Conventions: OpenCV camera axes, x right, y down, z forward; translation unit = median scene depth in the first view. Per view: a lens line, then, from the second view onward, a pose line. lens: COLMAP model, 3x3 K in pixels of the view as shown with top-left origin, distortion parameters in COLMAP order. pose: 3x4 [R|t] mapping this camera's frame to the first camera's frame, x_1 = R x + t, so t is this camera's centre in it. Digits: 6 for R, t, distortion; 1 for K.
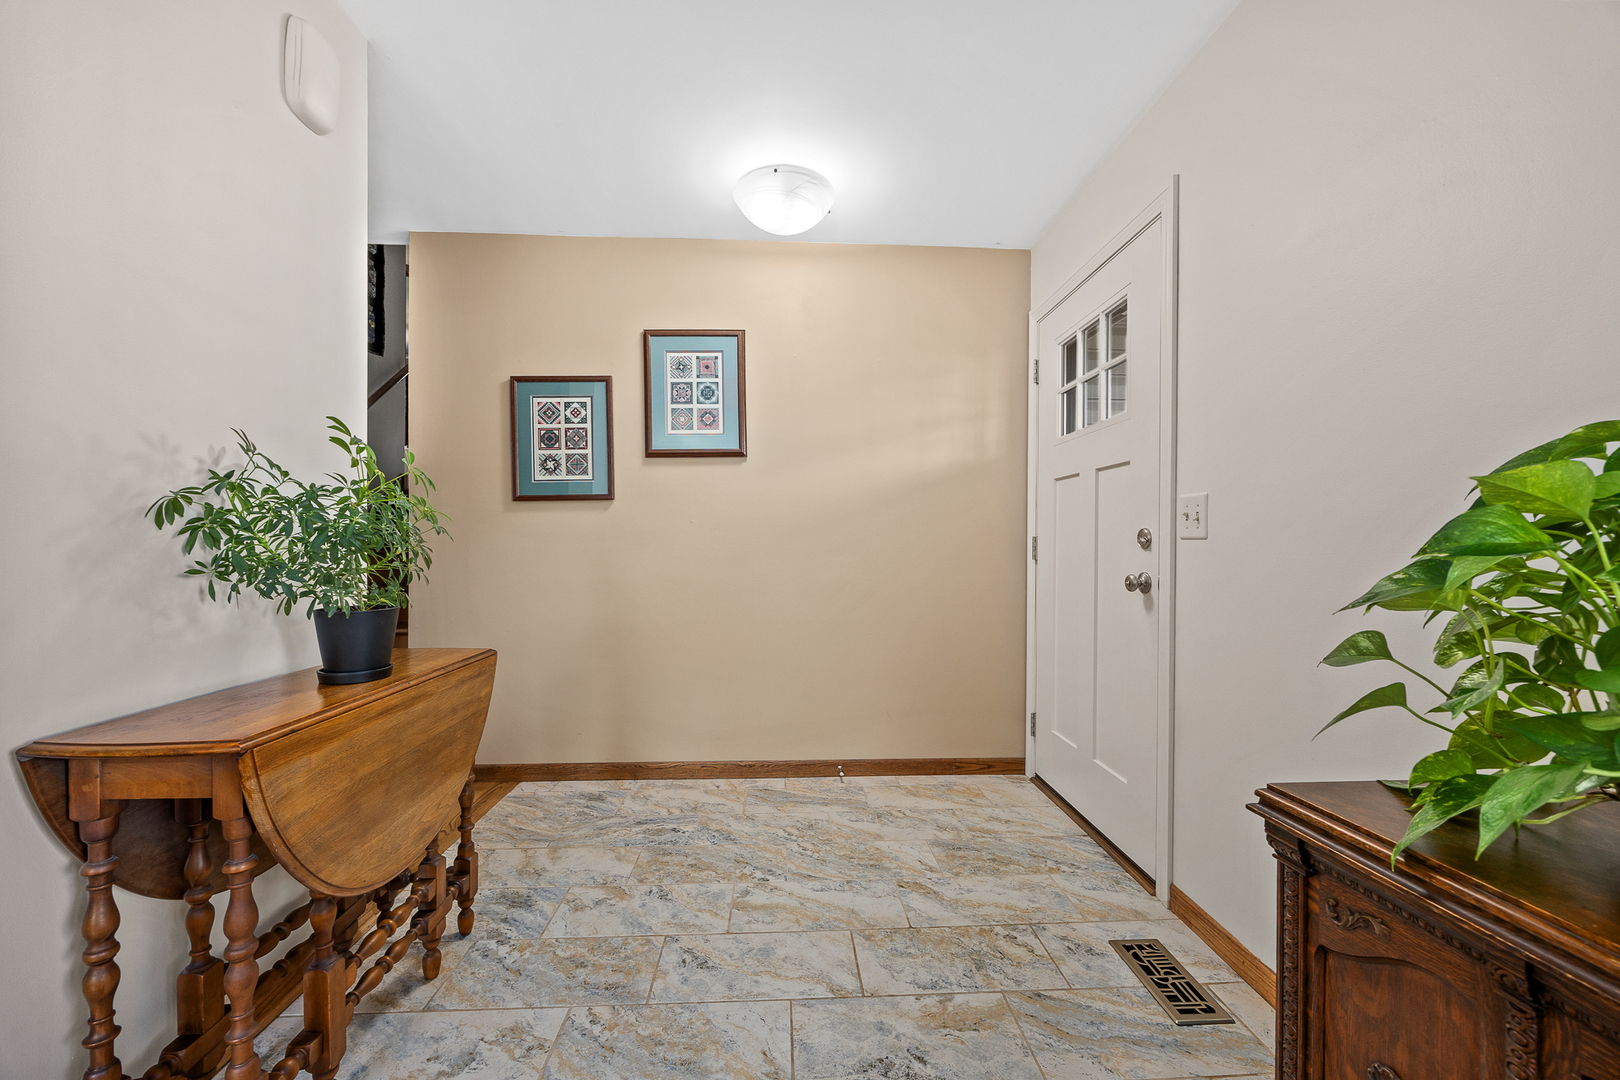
lens RADIAL K [[624.1, 0, 807.3], [0, 624.1, 545.0], [0, 0, 1]] dist [-0.001207, -0.000028]
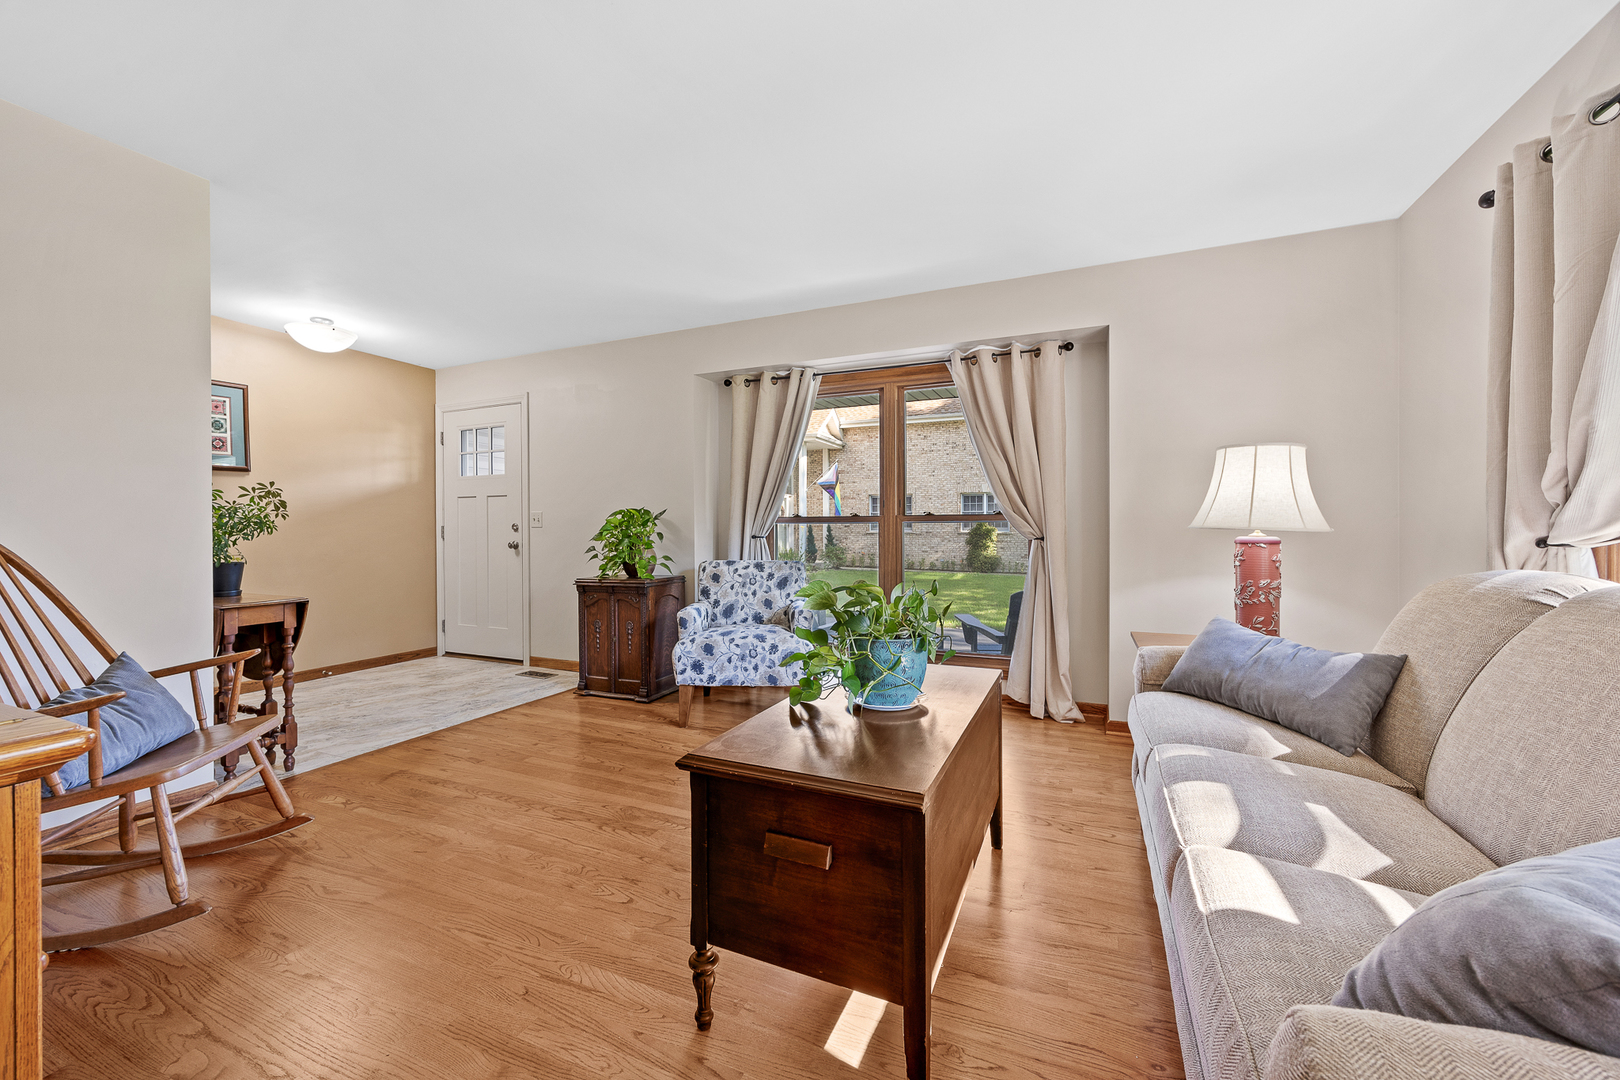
lens RADIAL K [[617.6, 0, 810.0], [0, 617.6, 540.0], [0, 0, 1]] dist [0.000773, 0.000064]
pose [[0.441071, -0.022246, 0.897197, -1.066913], [0.007710, 0.999750, 0.020998, -0.002719], [-0.897439, -0.002344, 0.441132, -1.062008]]
